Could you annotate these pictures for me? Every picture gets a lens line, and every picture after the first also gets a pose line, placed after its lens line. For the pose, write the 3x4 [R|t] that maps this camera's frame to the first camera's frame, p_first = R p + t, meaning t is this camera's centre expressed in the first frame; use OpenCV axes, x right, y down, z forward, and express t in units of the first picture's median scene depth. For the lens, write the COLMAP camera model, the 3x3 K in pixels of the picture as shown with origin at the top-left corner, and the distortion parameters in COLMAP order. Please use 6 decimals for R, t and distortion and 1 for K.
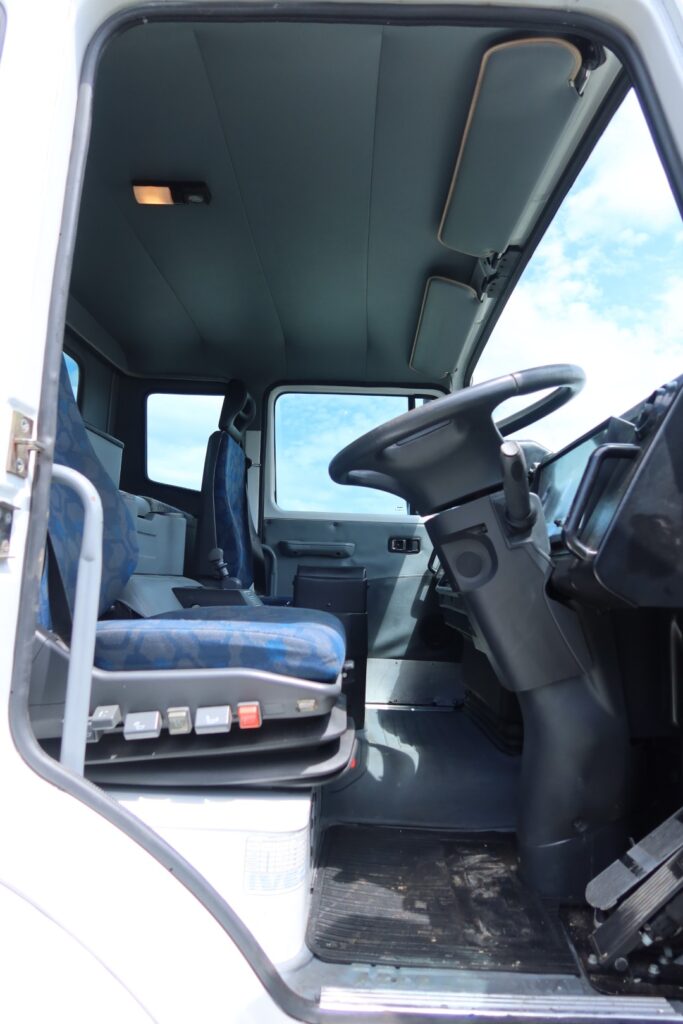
lens RADIAL K [[708.0, 0, 344.3], [0, 708.0, 510.5], [0, 0, 1]] dist [-0.026345, 0.012503]
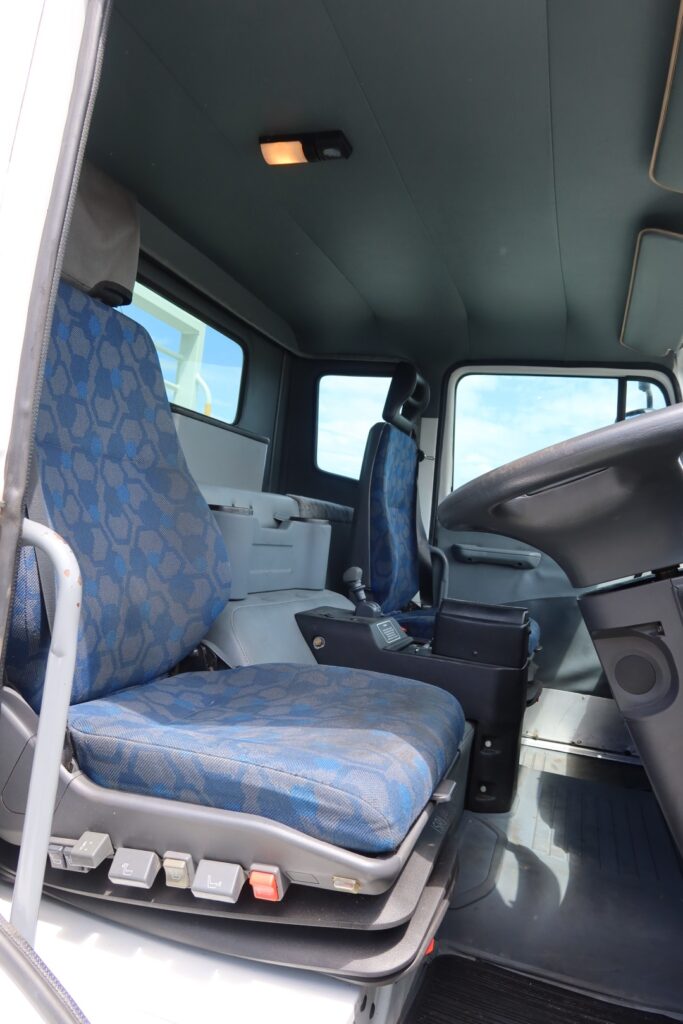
lens RADIAL K [[708.0, 0, 341.3], [0, 708.0, 511.9], [0, 0, 1]] dist [-0.026345, 0.012503]
pose [[0.950418, 0.054293, -0.306200, 0.063365], [-0.038854, 0.997658, 0.056295, -0.059482], [0.308540, -0.041607, 0.950301, 0.172368]]
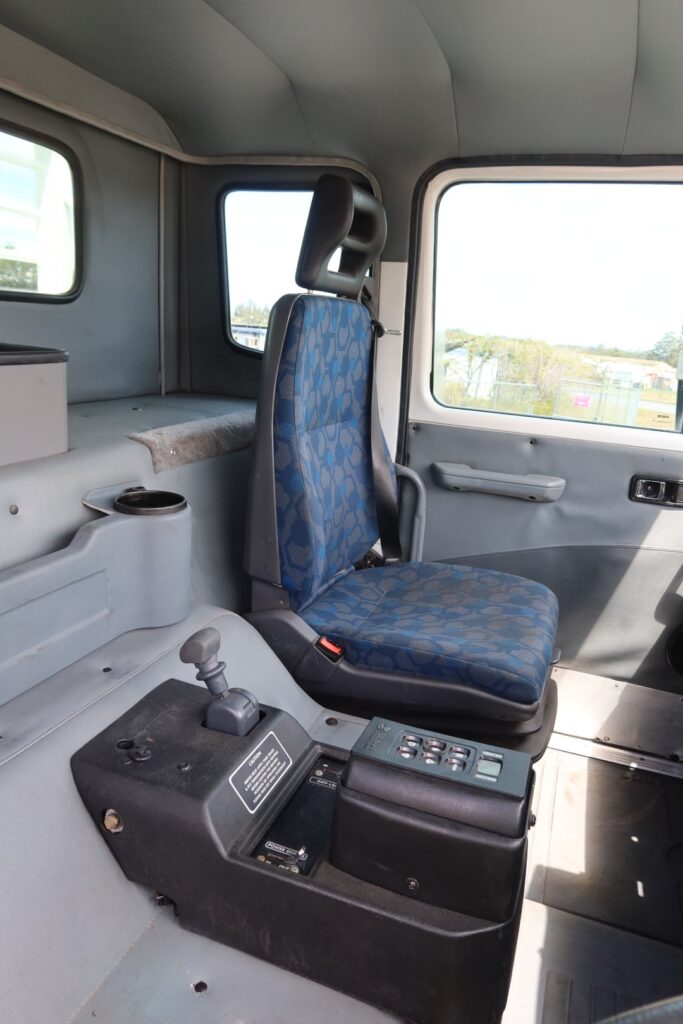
lens RADIAL K [[708.0, 0, 338.7], [0, 708.0, 509.6], [0, 0, 1]] dist [-0.026345, 0.012503]
pose [[0.942846, 0.109010, -0.314894, 0.034547], [0.002454, 0.942681, 0.333685, -0.165622], [0.333219, -0.315386, 0.888536, 0.635141]]
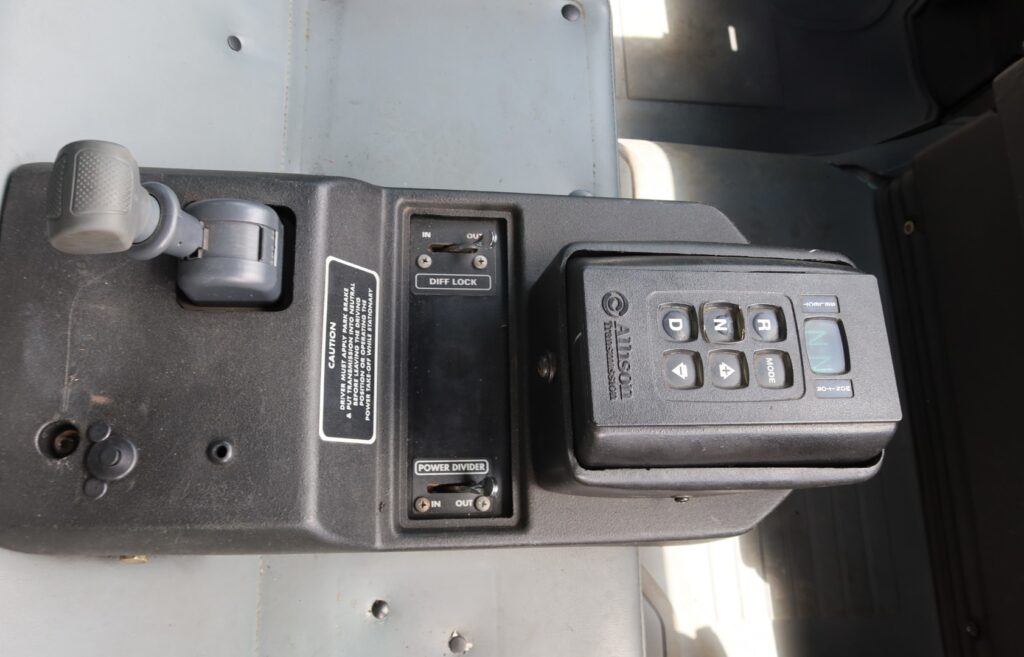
lens RADIAL K [[776.7, 0, 513.2], [0, 776.7, 324.9], [0, 0, 1]] dist [-0.034222, -0.001883]
pose [[0.990389, -0.010458, 0.137915, -0.104992], [-0.135350, 0.131945, 0.981973, -0.120495], [-0.028467, -0.991202, 0.129261, 0.915584]]
